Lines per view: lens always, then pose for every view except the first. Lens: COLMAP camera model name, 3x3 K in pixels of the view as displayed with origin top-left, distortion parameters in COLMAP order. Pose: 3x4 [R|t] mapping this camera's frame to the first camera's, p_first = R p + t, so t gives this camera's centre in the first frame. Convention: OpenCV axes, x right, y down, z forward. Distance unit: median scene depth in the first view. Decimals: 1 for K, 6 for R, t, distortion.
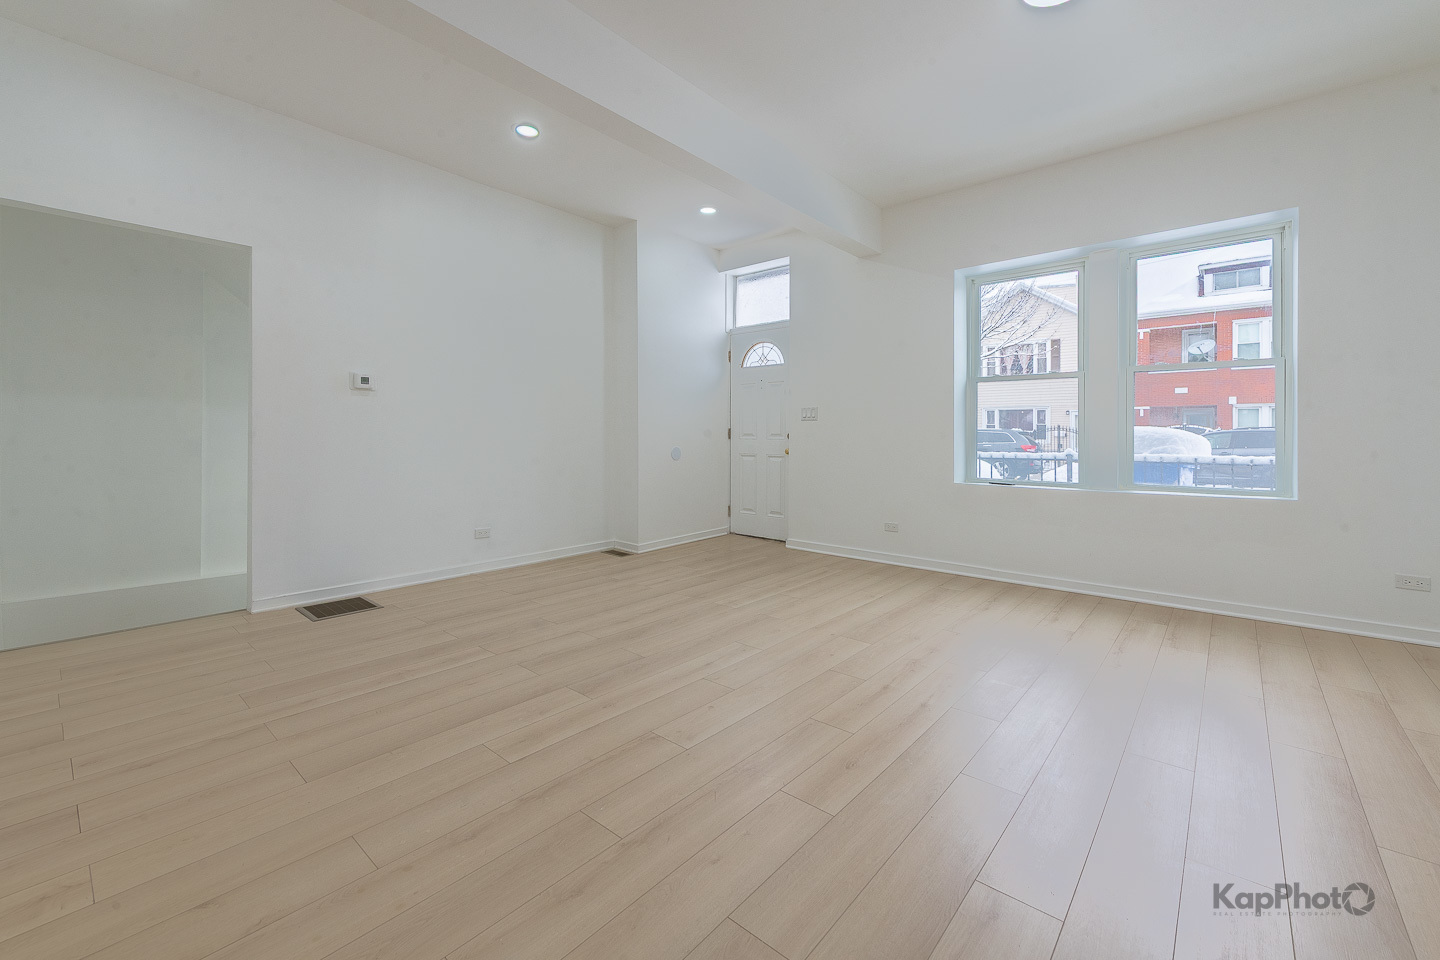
lens RADIAL K [[595.5, 0, 730.9], [0, 595.5, 436.4], [0, 0, 1]] dist [0.012045, -0.000173]
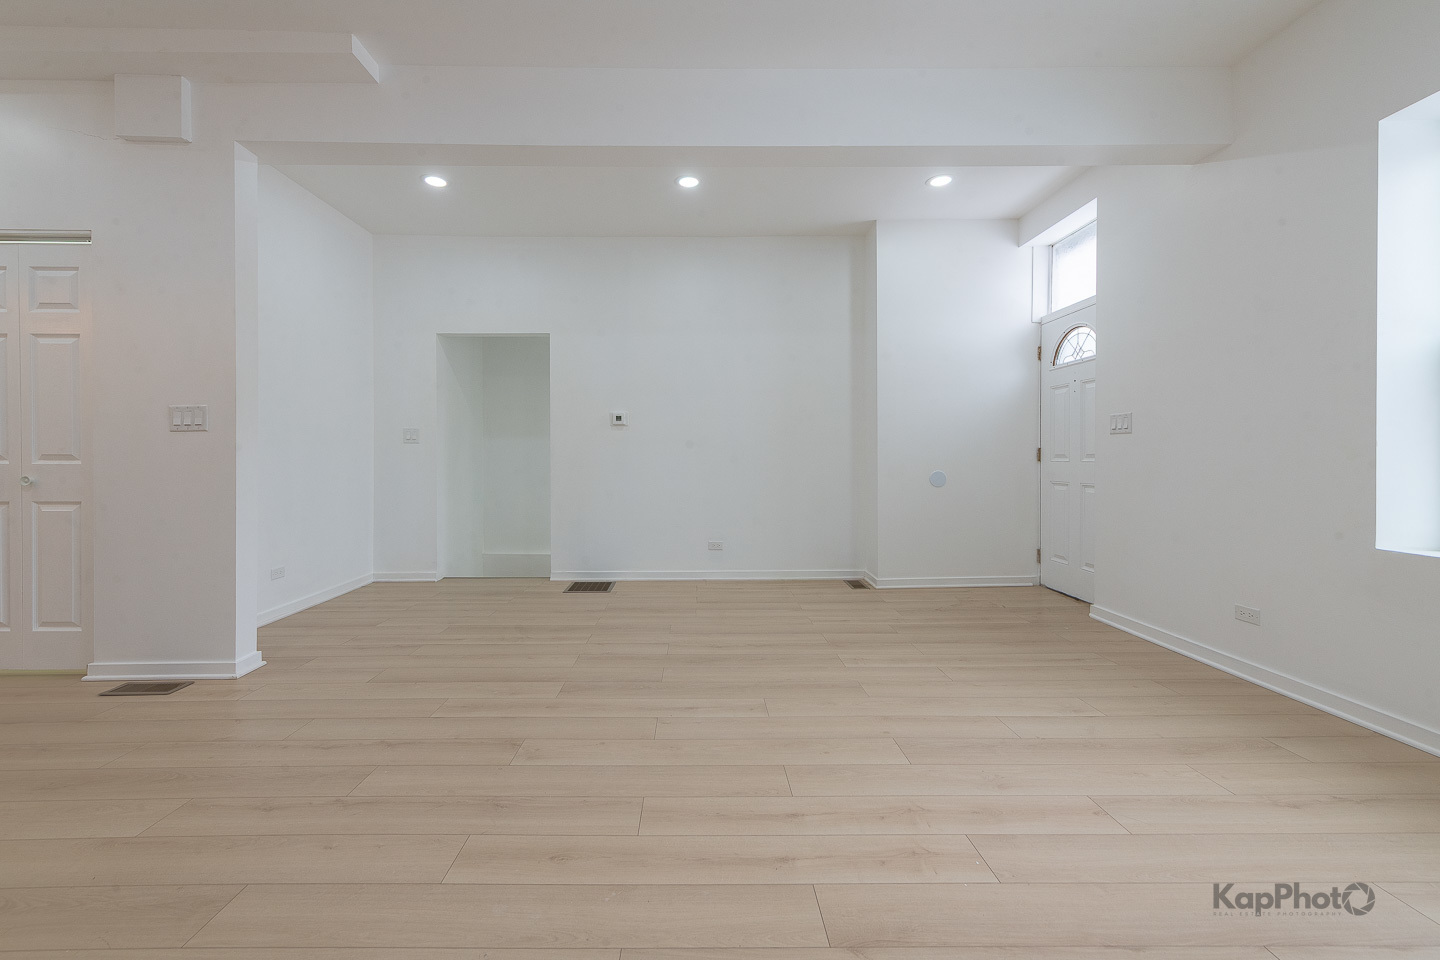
lens RADIAL K [[577.4, 0, 711.5], [0, 577.4, 463.2], [0, 0, 1]] dist [0.016093, -0.004998]
pose [[0.650498, -0.002091, -0.759505, 0.425920], [0.006484, 0.999975, 0.002800, 0.002217], [0.759480, -0.006746, 0.650495, 0.288866]]
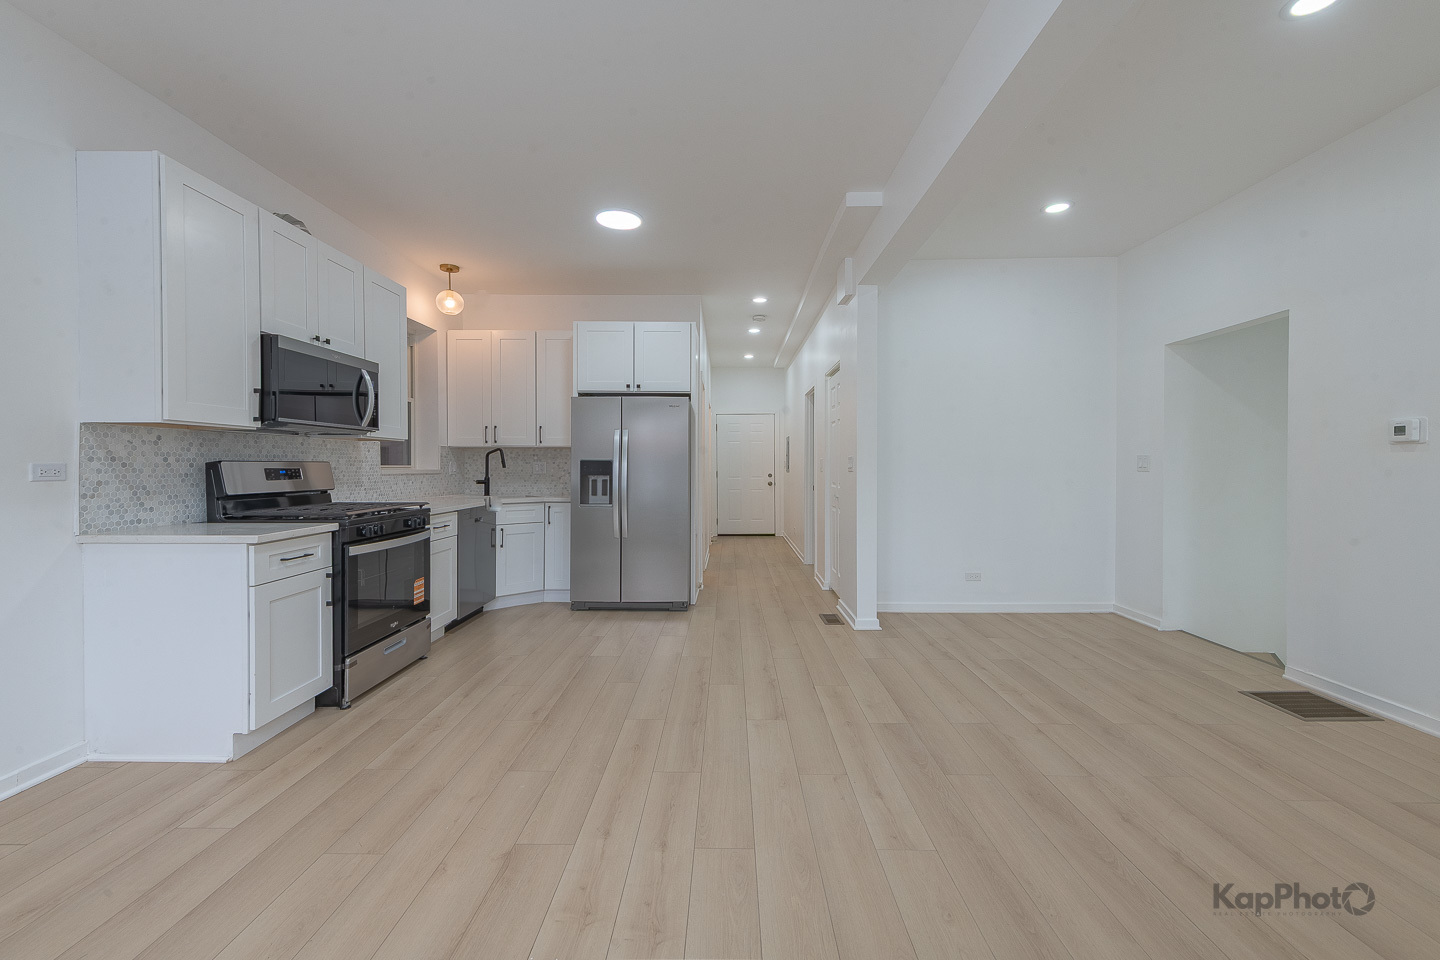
lens RADIAL K [[578.4, 0, 744.3], [0, 578.4, 479.4], [0, 0, 1]] dist [0.015879, -0.000116]
pose [[-0.749362, 0.007373, -0.662119, 0.404097], [-0.004486, 0.999859, 0.016211, -0.044938], [0.662145, 0.015118, -0.749223, 1.010990]]
